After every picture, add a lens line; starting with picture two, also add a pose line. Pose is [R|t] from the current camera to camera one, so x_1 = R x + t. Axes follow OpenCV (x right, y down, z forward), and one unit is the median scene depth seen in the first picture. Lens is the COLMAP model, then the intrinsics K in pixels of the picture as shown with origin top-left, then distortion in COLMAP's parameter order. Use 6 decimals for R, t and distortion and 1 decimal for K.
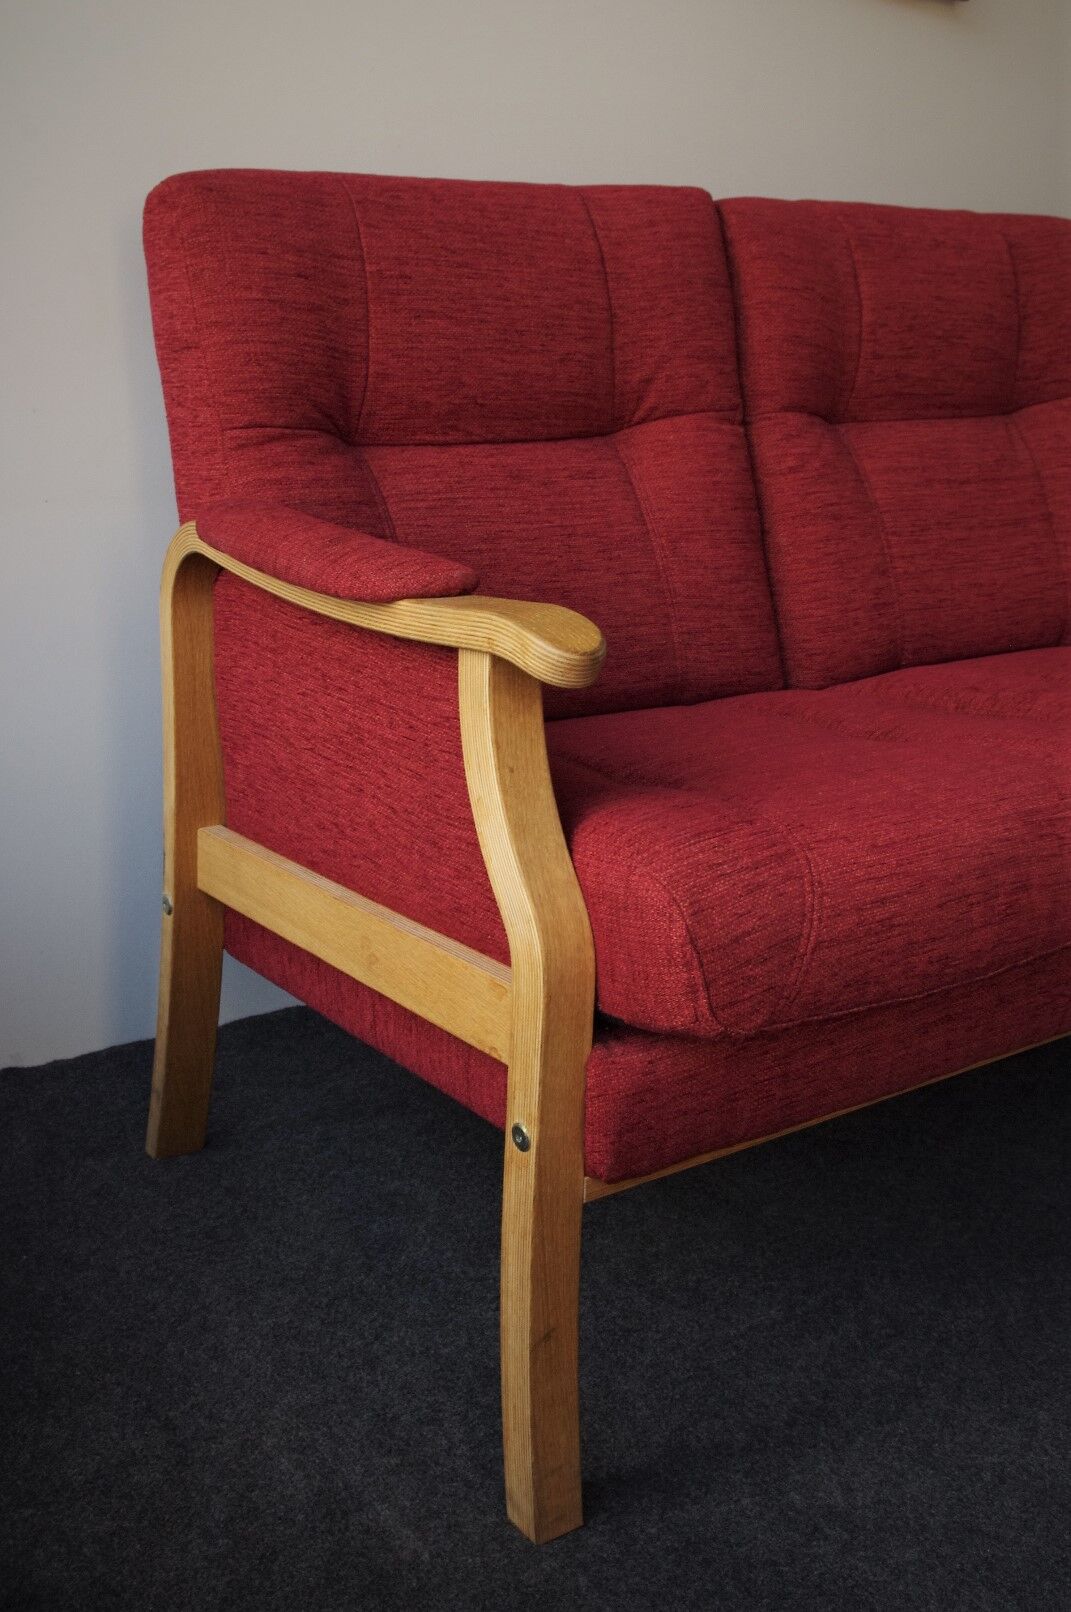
lens RADIAL K [[1648.5, 0, 492.9], [0, 1648.5, 740.4], [0, 0, 1]] dist [-0.072272, 0.000000]
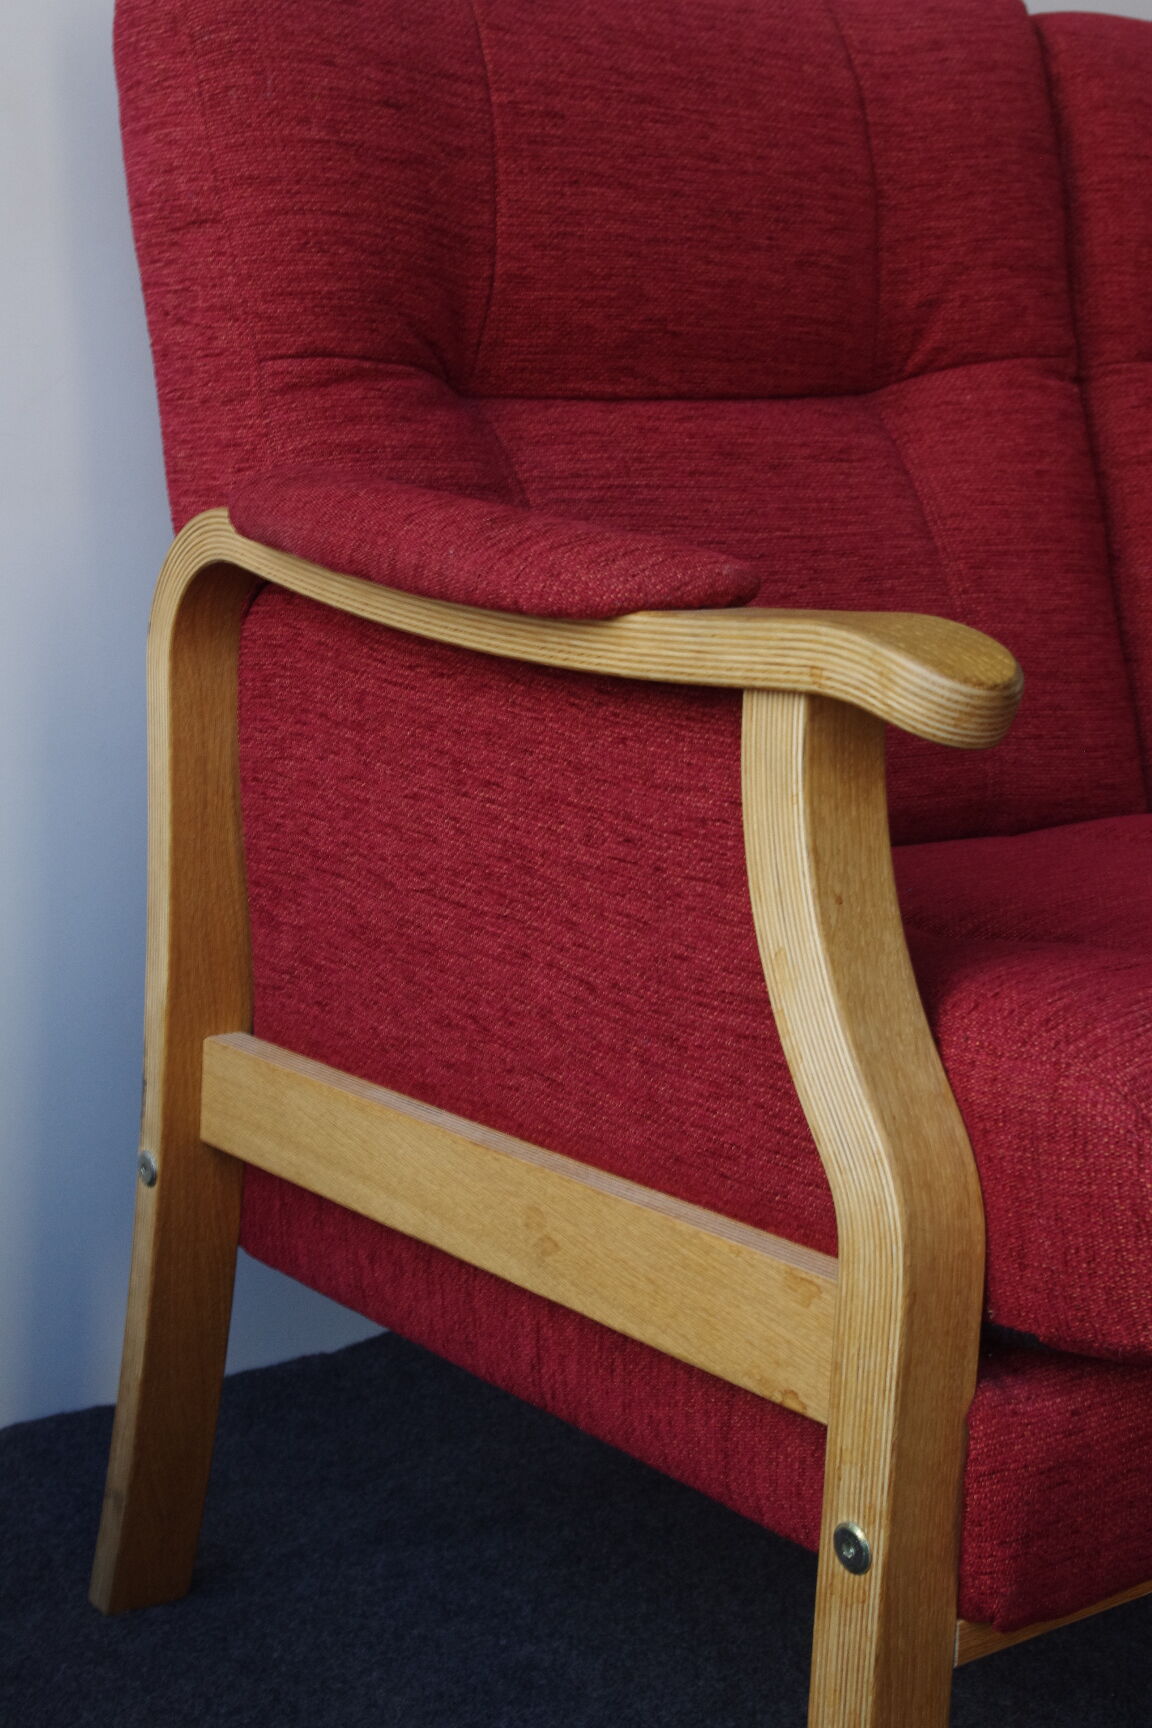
lens RADIAL K [[2550.7, 0, 569.9], [0, 2550.7, 850.4], [0, 0, 1]] dist [0.013769, 0.000000]
pose [[0.999292, -0.000889, 0.037623, -0.082973], [0.002679, 0.998865, -0.047566, 0.030503], [-0.037538, 0.047633, 0.998159, 0.078784]]
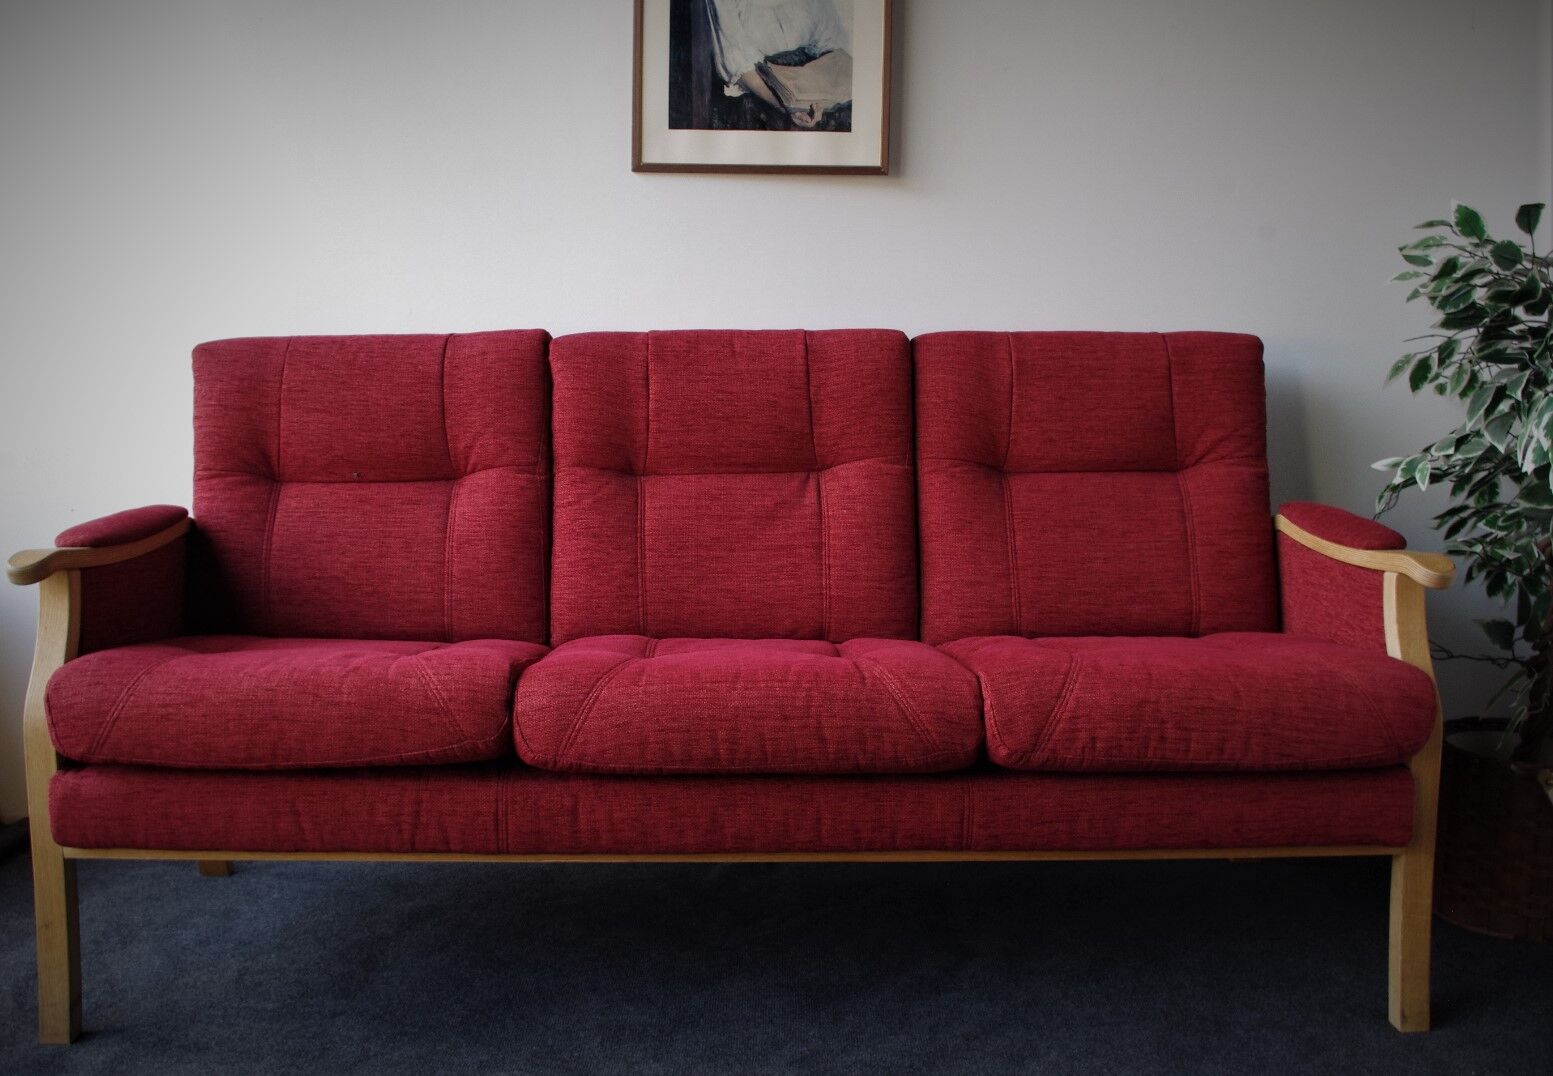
lens RADIAL K [[1477.9, 0, 766.4], [0, 1477.9, 539.7], [0, 0, 1]] dist [-0.062387, 0.000000]
pose [[0.843580, 0.039937, -0.535517, 1.257242], [-0.120807, 0.985782, -0.116786, 0.009331], [0.523239, 0.163213, 0.836410, -0.069491]]
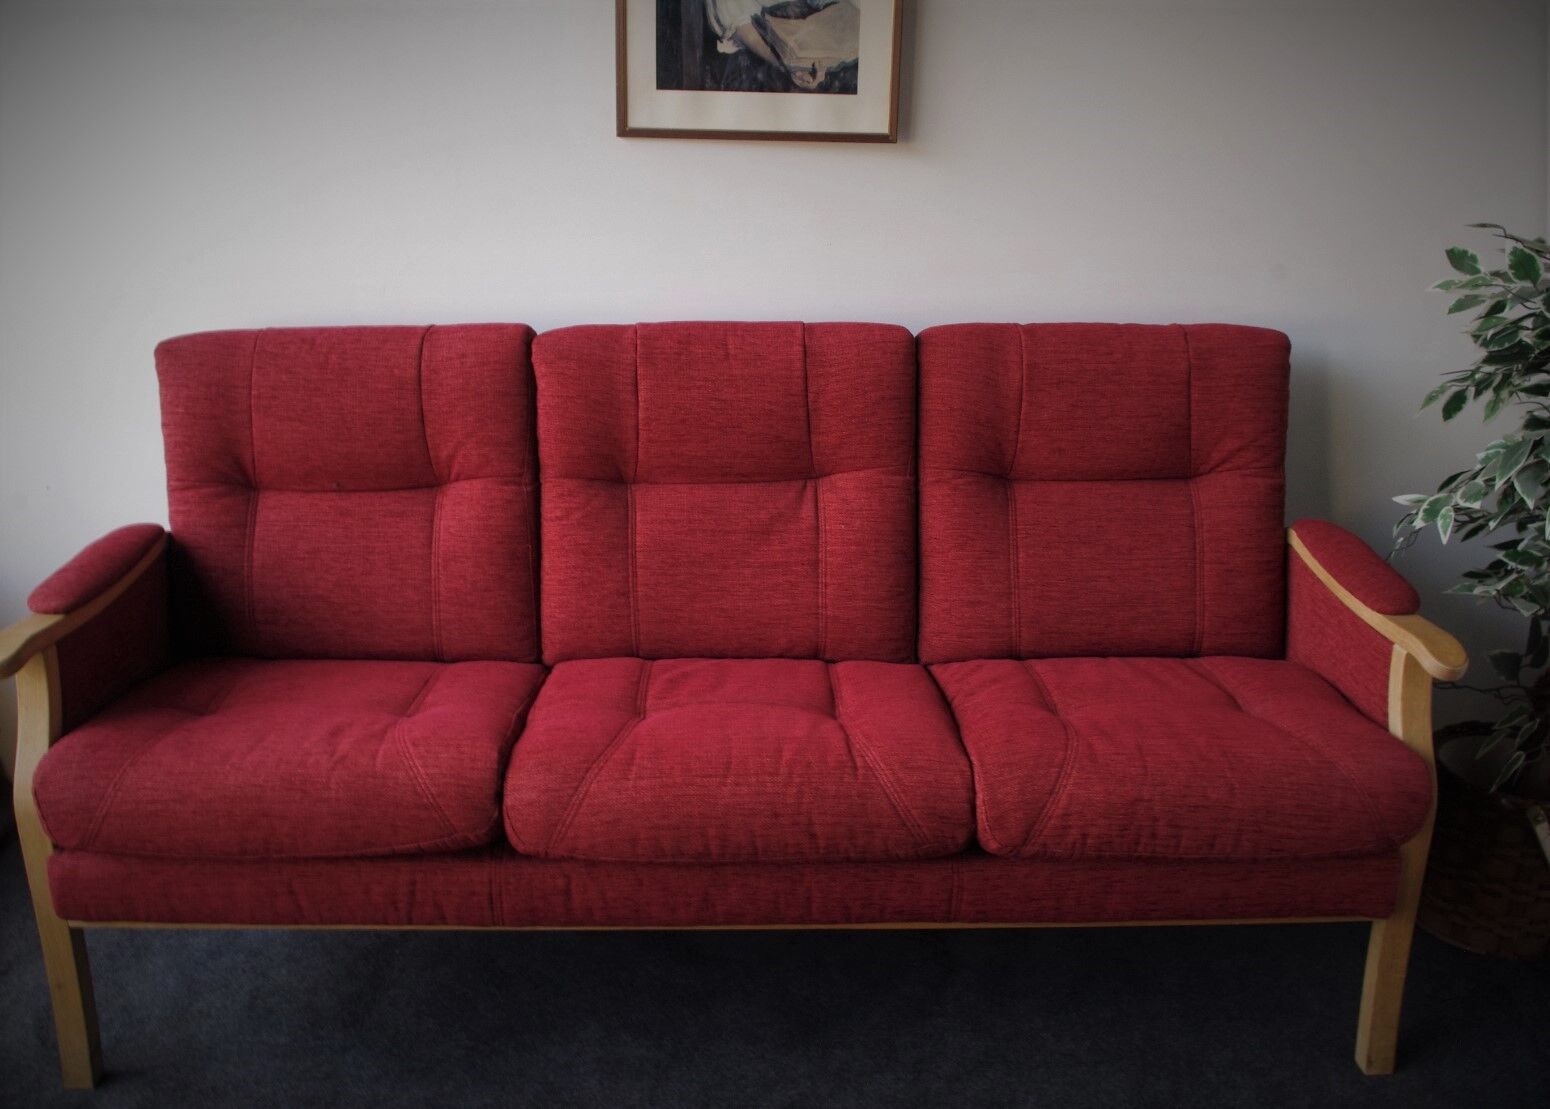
lens RADIAL K [[1494.1, 0, 779.4], [0, 1494.1, 620.7], [0, 0, 1]] dist [-0.073276, 0.000000]
pose [[0.844750, 0.156518, -0.511762, 1.228869], [-0.124266, 0.987506, 0.096899, -0.266110], [0.520534, -0.018260, 0.853645, -0.060967]]
